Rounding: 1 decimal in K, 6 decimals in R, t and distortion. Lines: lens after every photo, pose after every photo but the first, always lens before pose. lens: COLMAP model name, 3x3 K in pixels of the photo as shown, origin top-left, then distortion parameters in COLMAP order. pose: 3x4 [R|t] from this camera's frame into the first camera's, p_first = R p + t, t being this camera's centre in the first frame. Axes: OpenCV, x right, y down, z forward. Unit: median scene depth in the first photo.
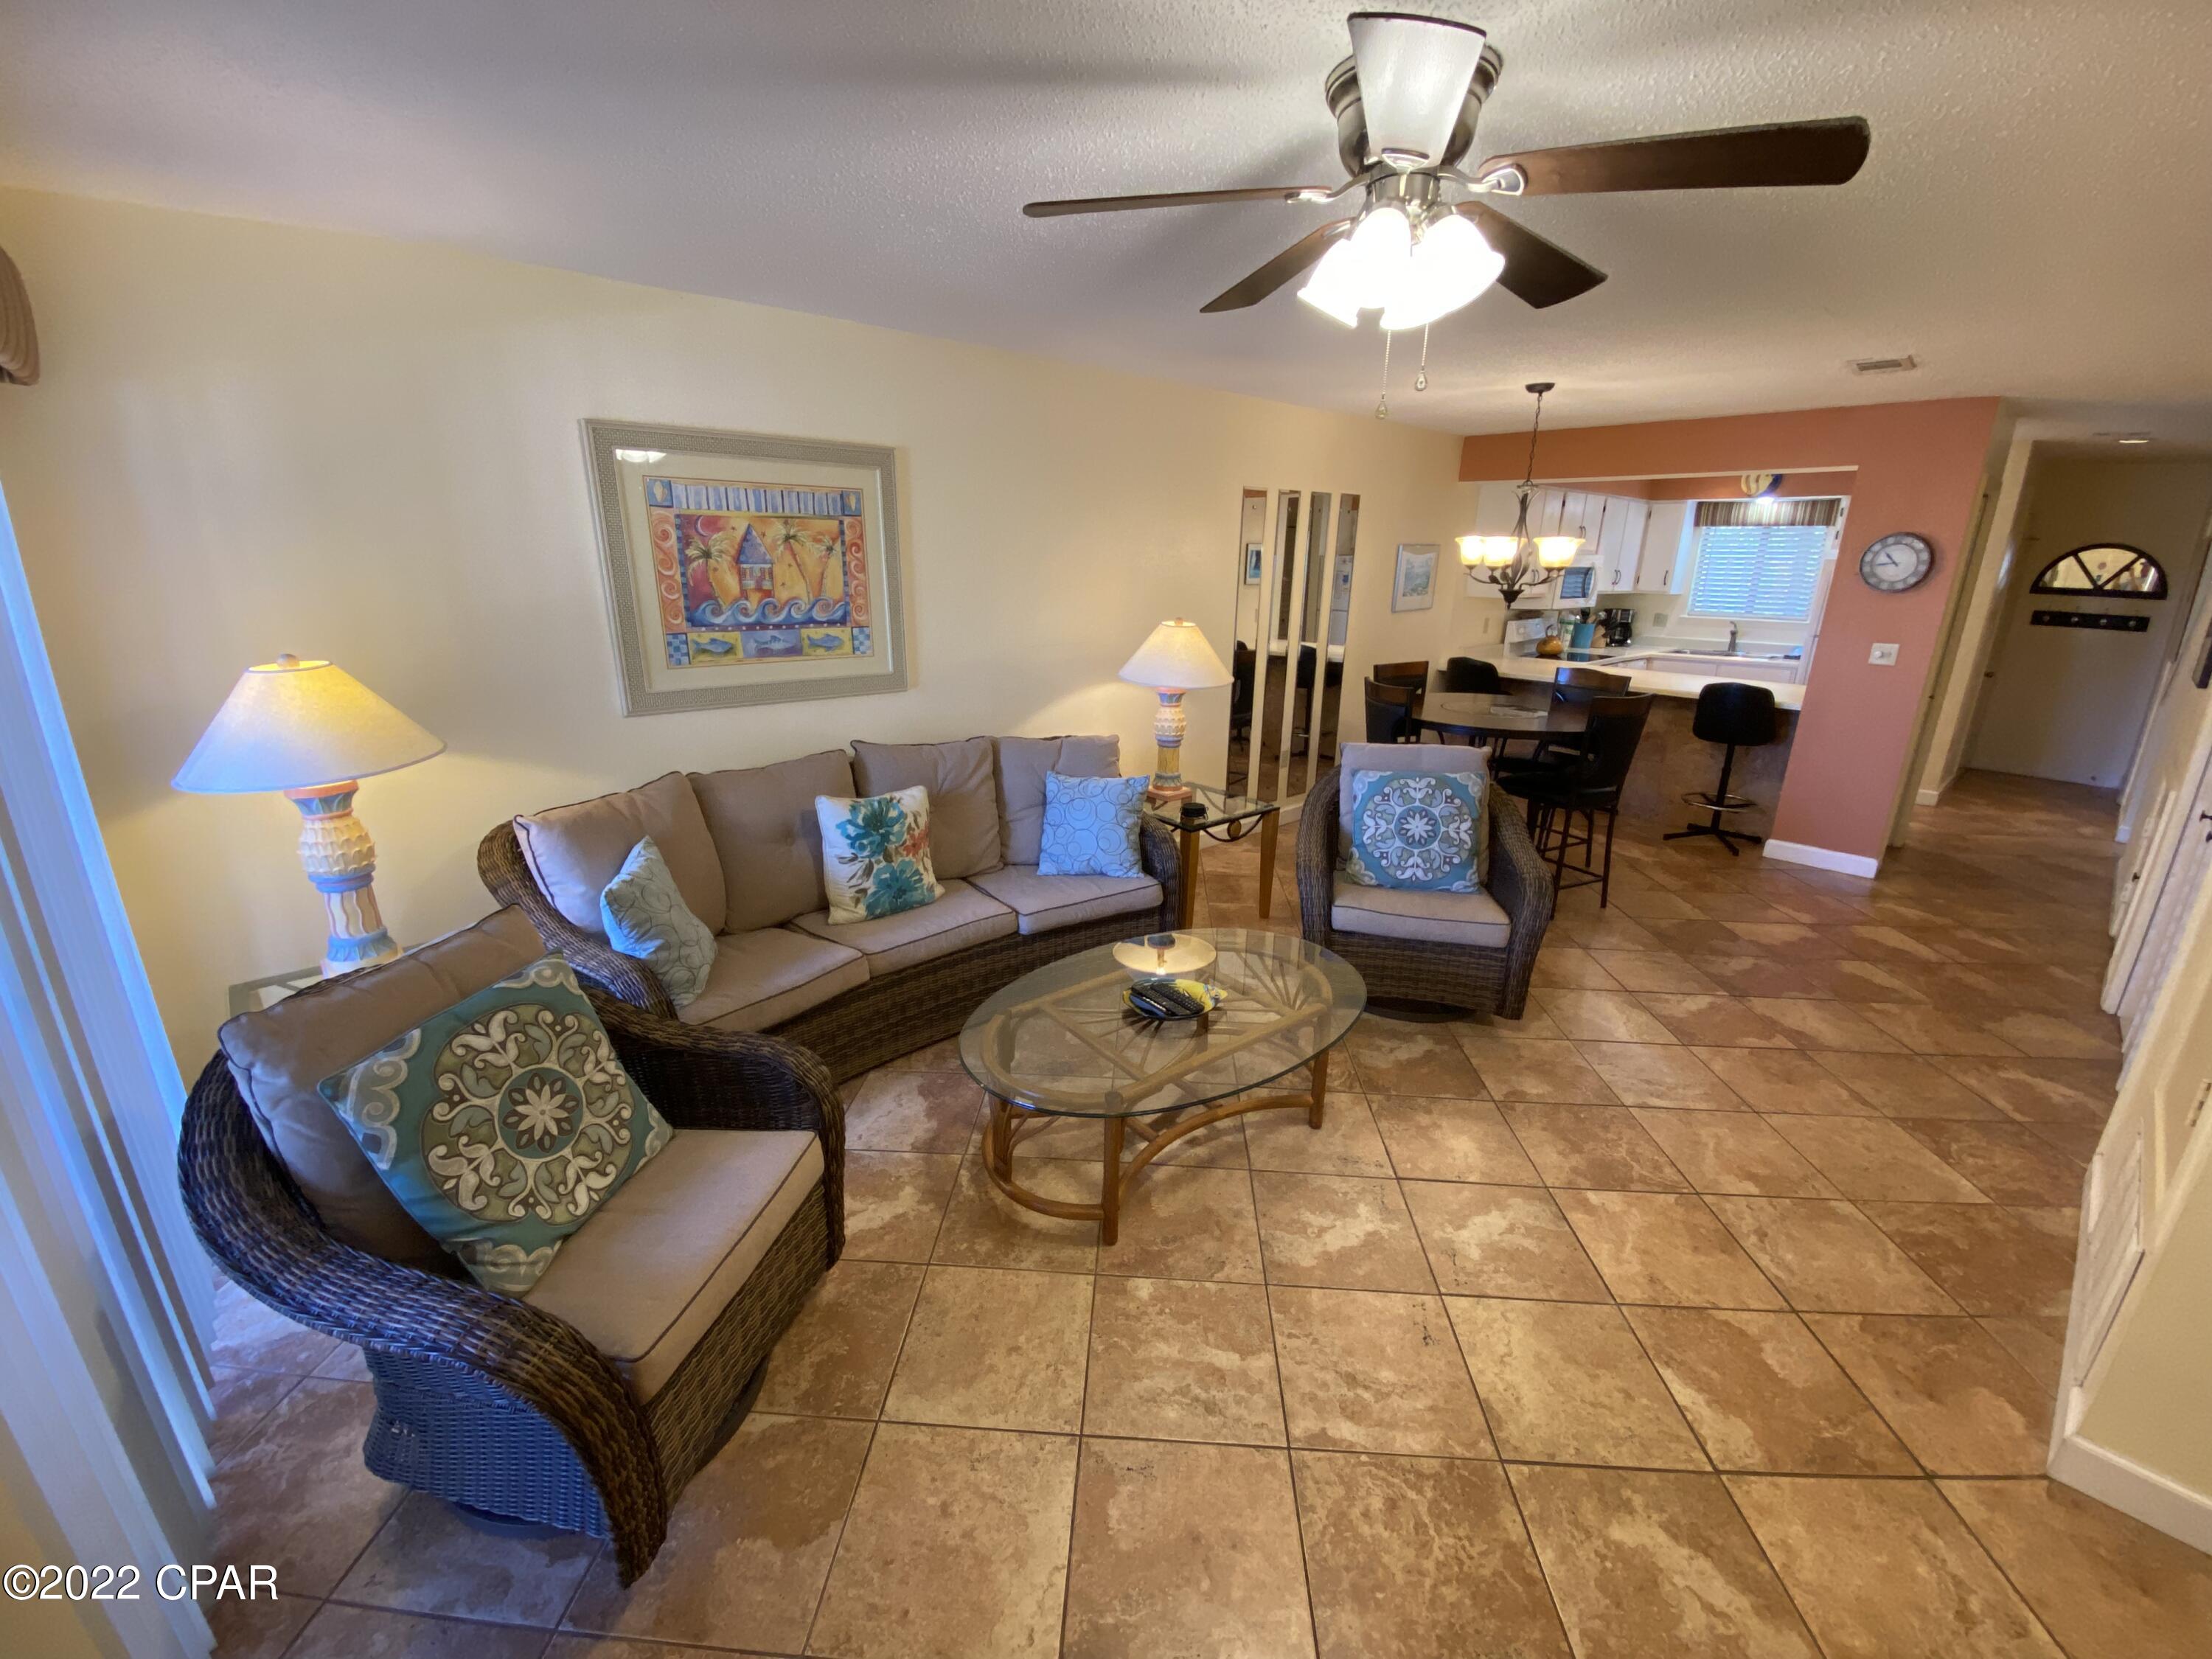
lens RADIAL K [[895.2, 0, 1105.9], [0, 895.2, 836.1], [0, 0, 1]] dist [0.024920, -0.019425]
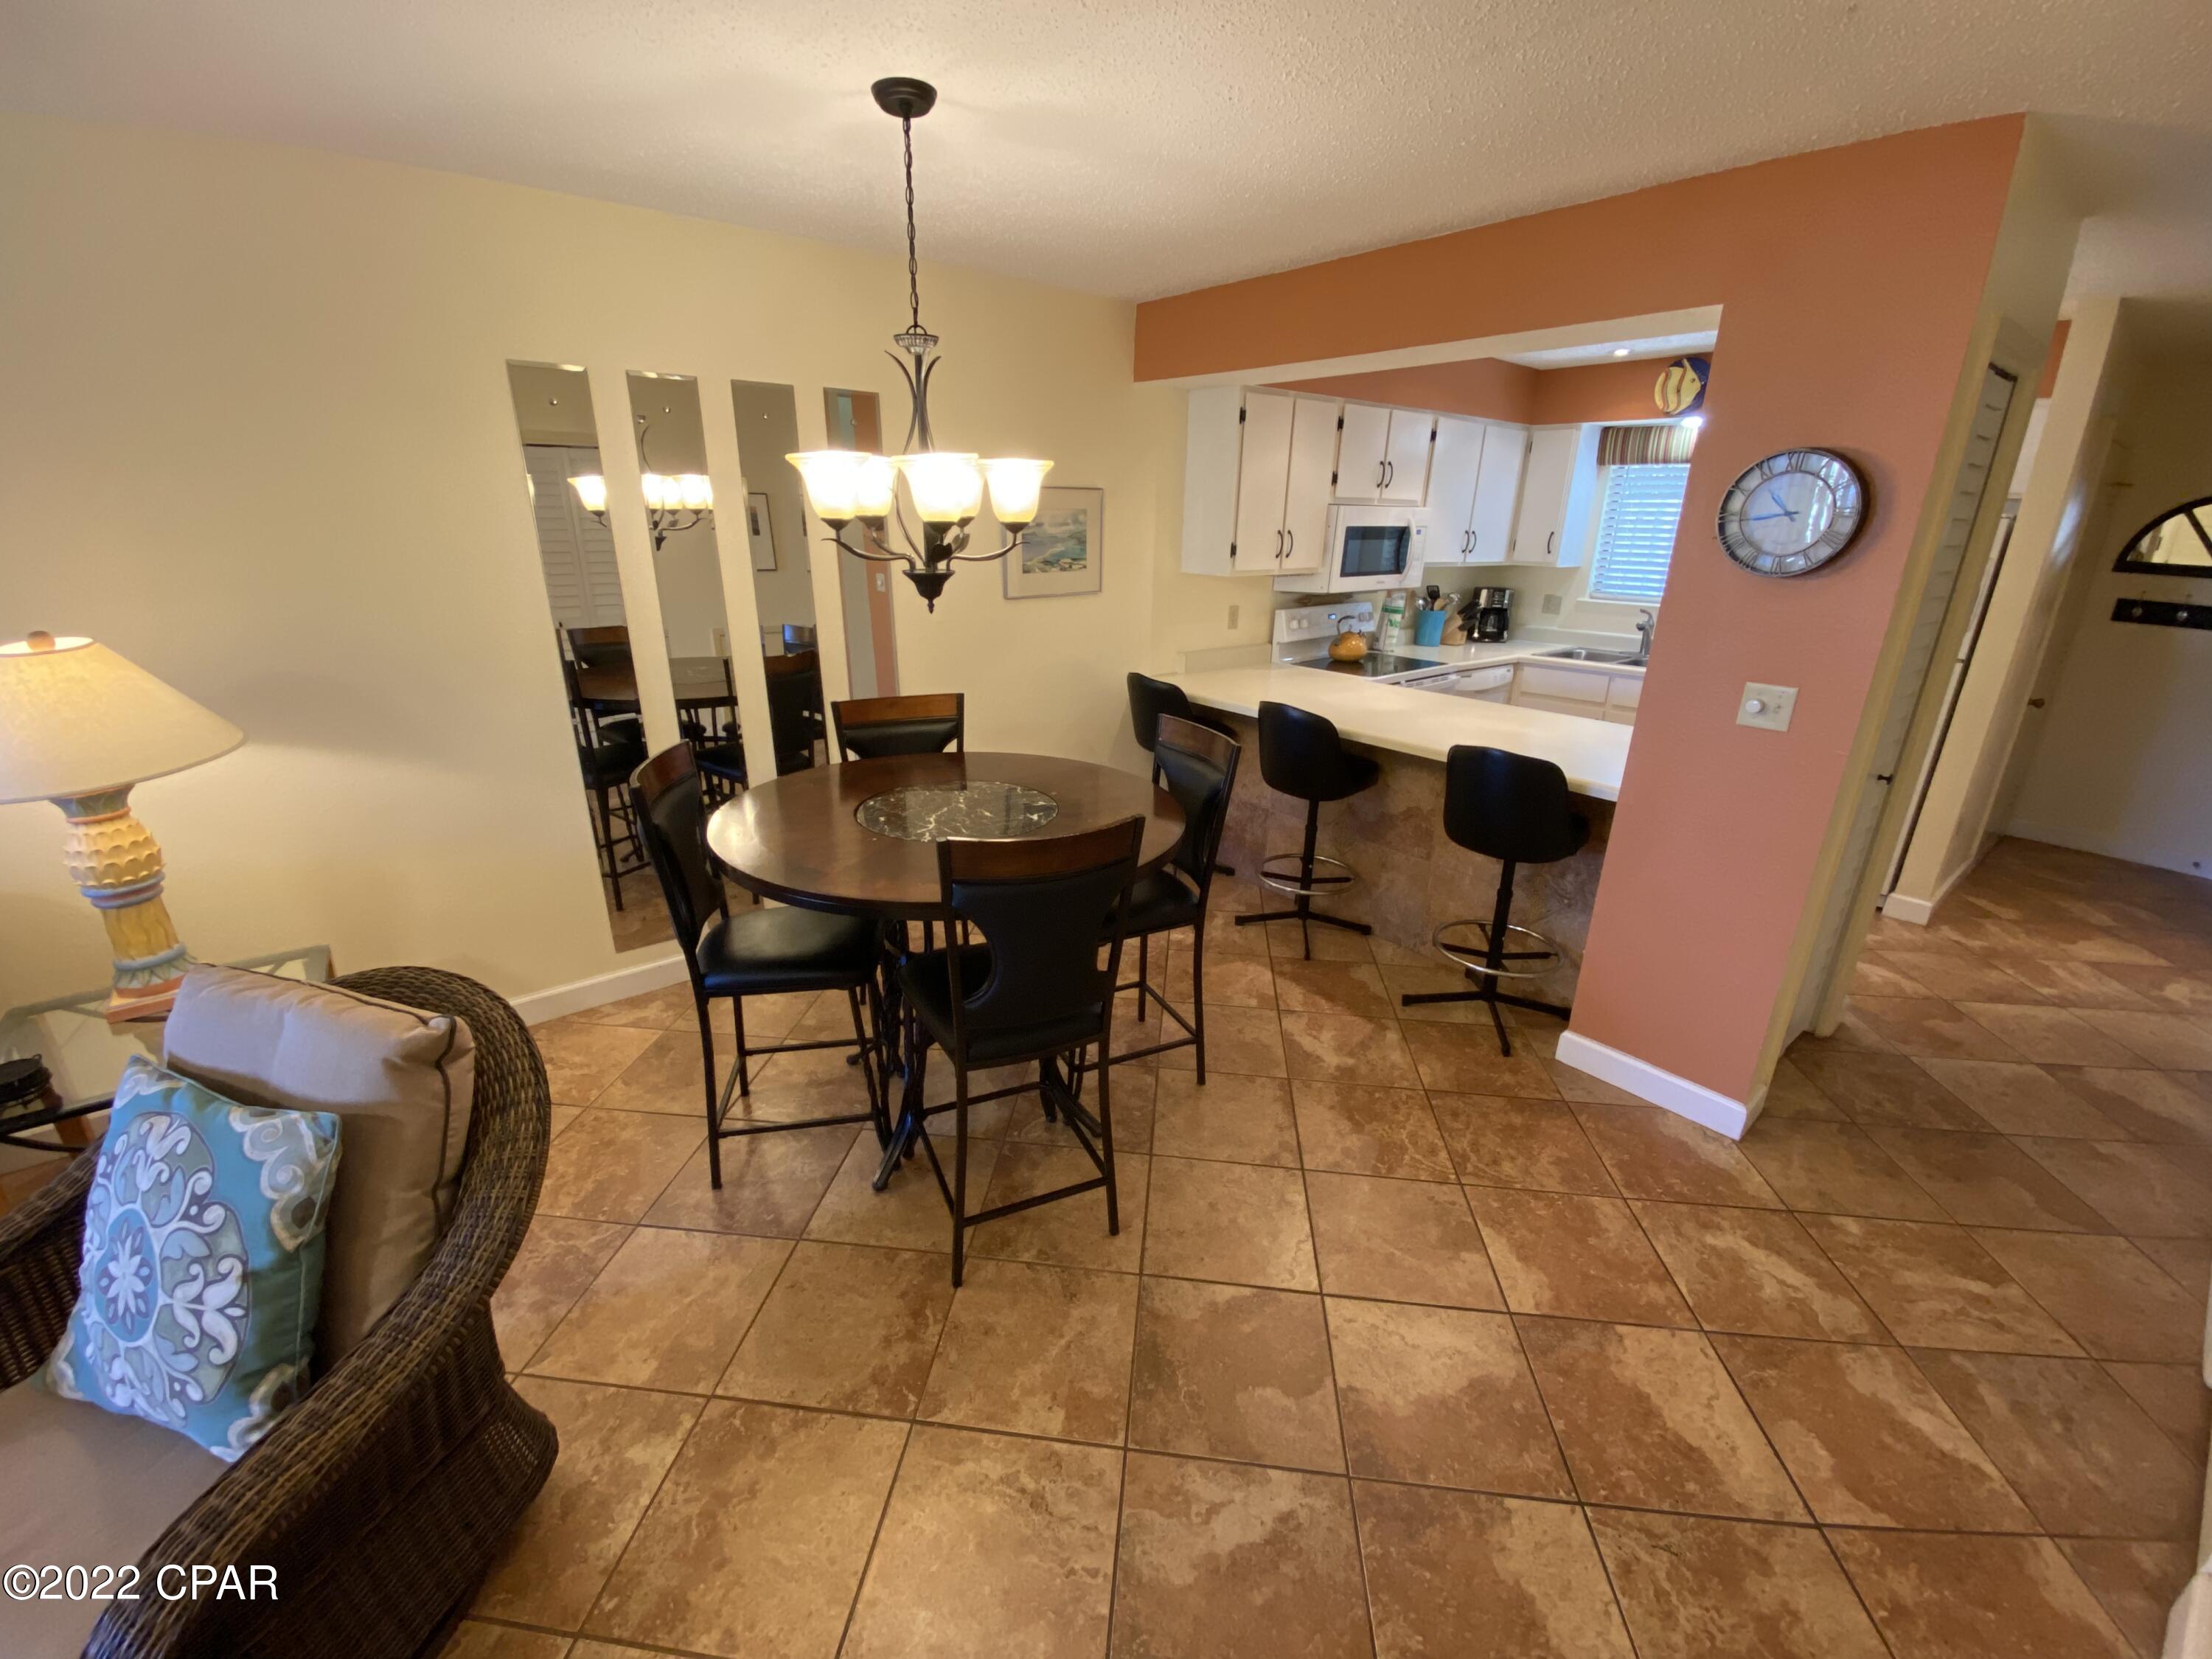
lens RADIAL K [[895.2, 0, 1107.8], [0, 895.2, 842.8], [0, 0, 1]] dist [0.024920, -0.019425]
pose [[0.998757, 0.016591, -0.047010, 0.726613], [-0.014555, 0.998955, 0.043335, -0.195420], [0.047680, -0.042597, 0.997954, 0.677282]]
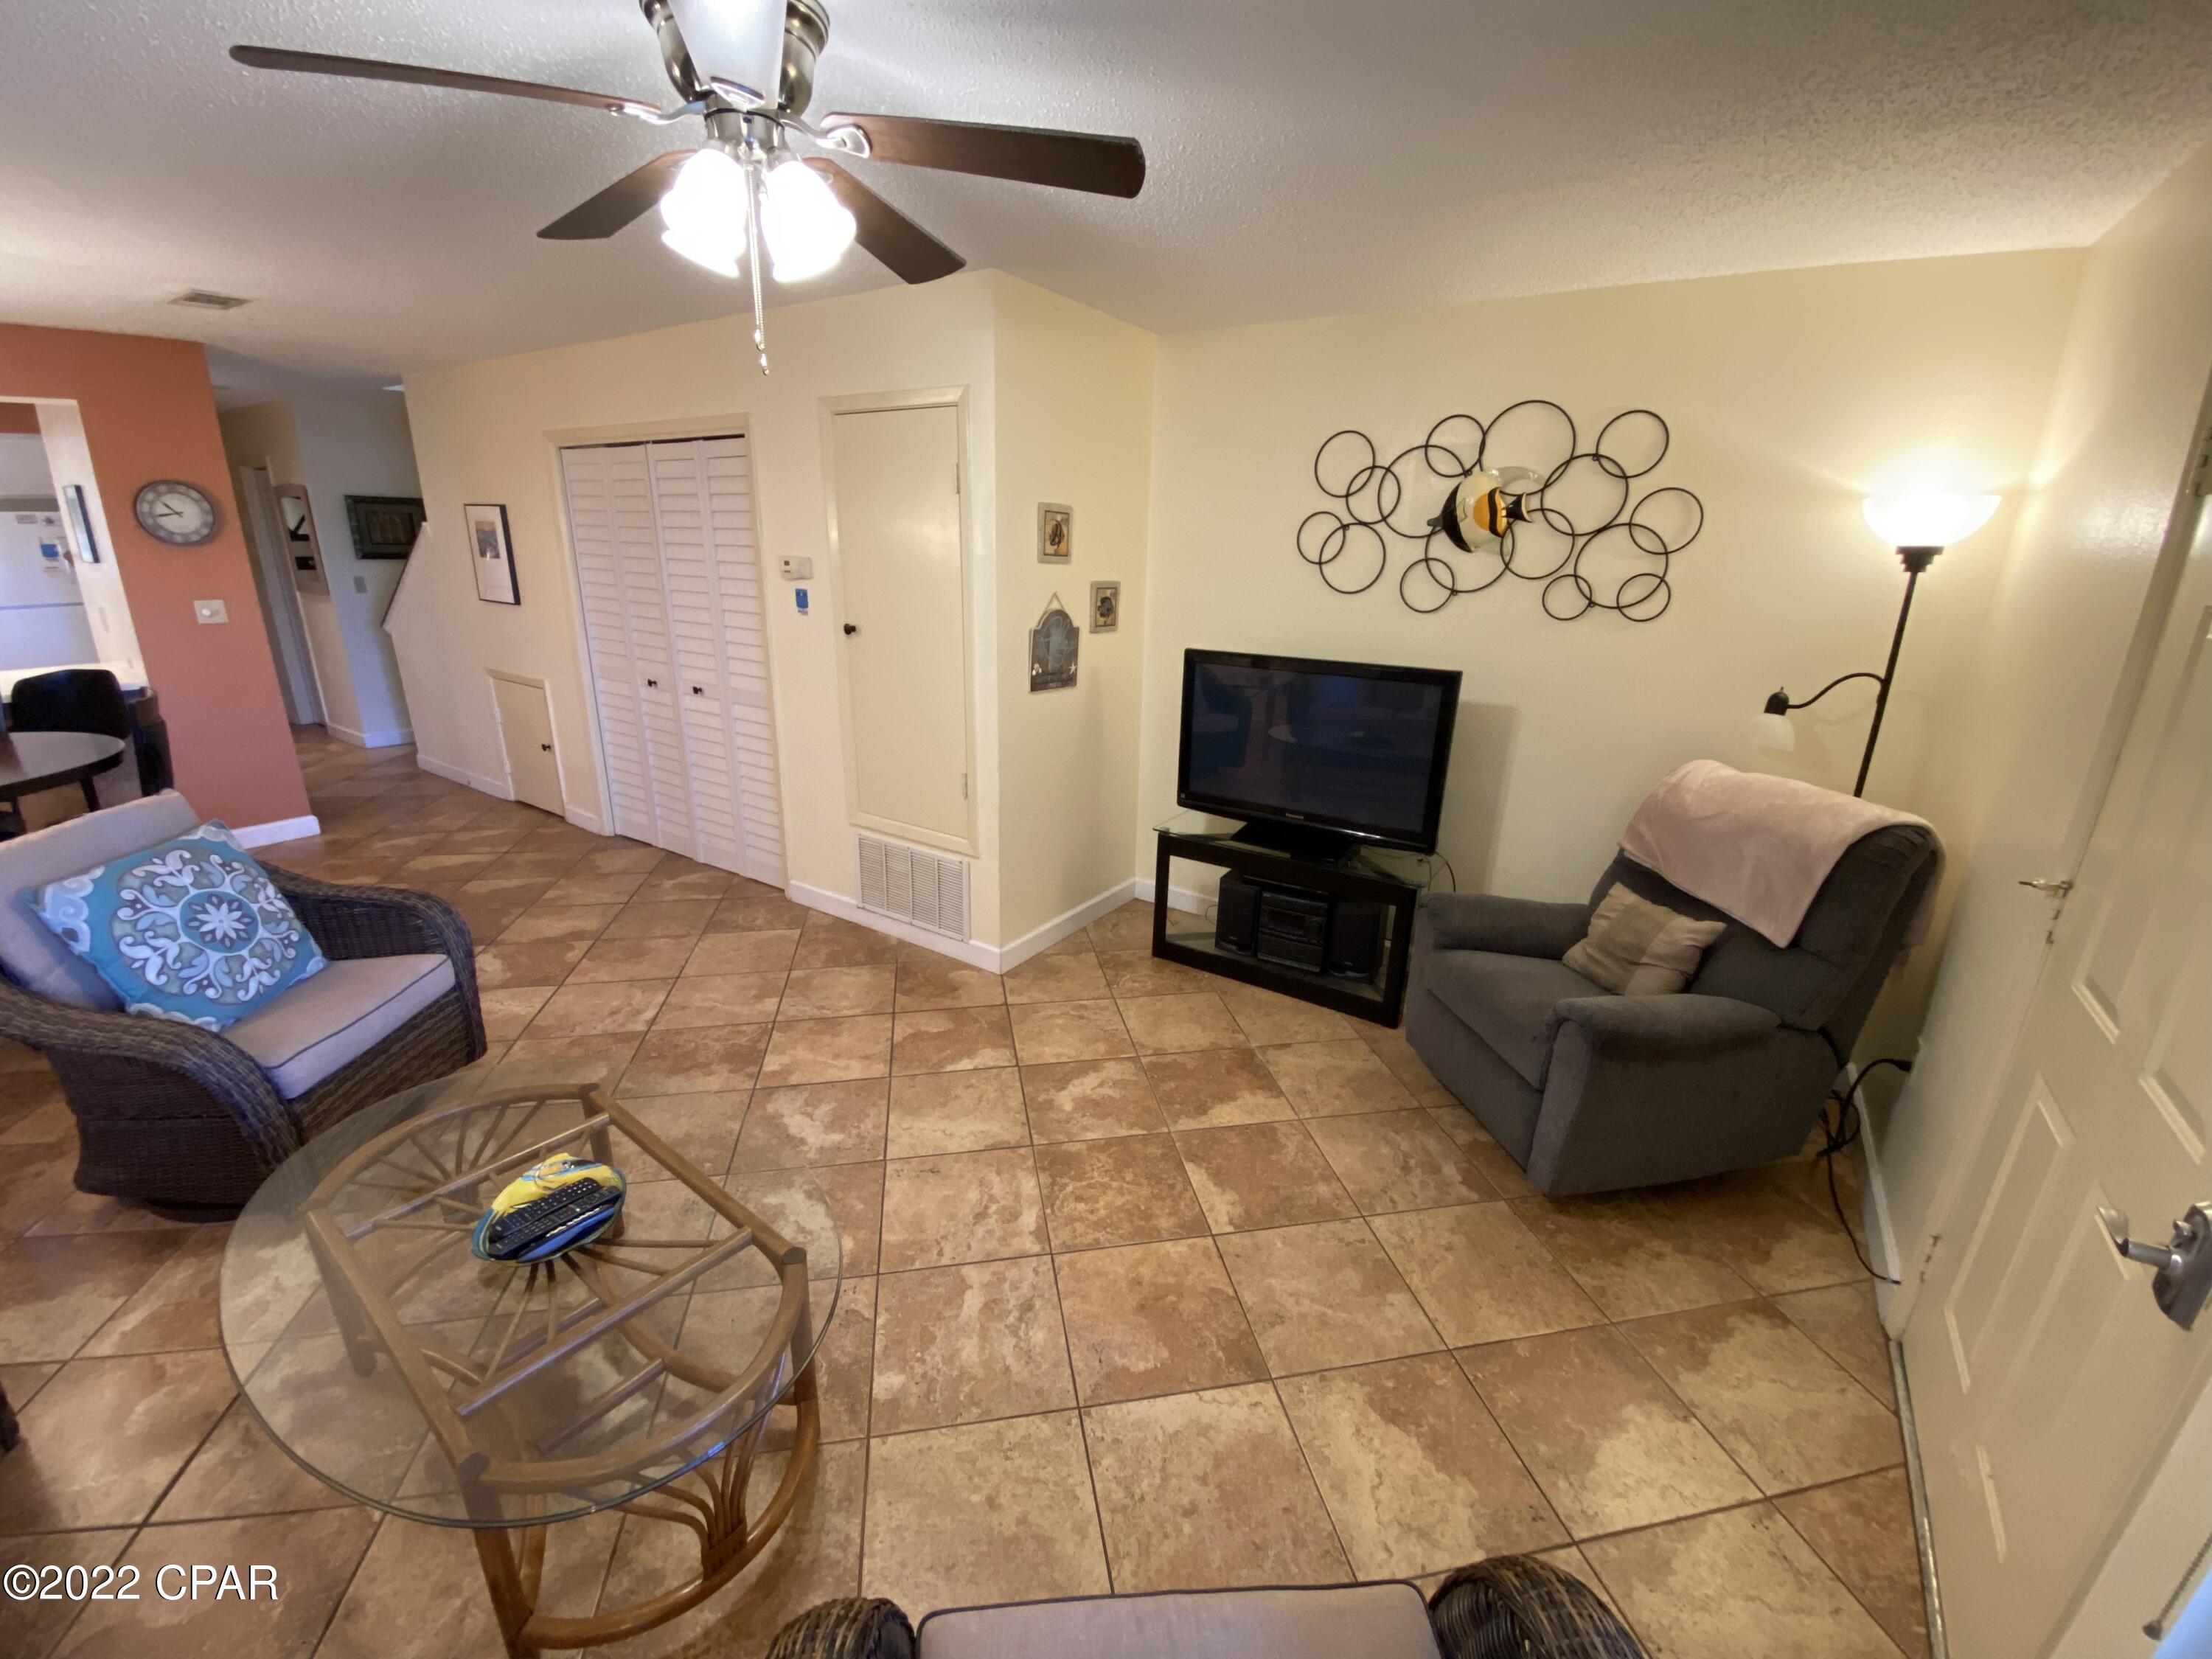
lens RADIAL K [[895.2, 0, 1102.7], [0, 895.2, 830.0], [0, 0, 1]] dist [0.024920, -0.019425]
pose [[-0.246032, -0.315329, 0.916535, -0.390116], [0.263736, 0.888143, 0.376357, -0.146452], [-0.932691, 0.334319, -0.135349, 0.461799]]
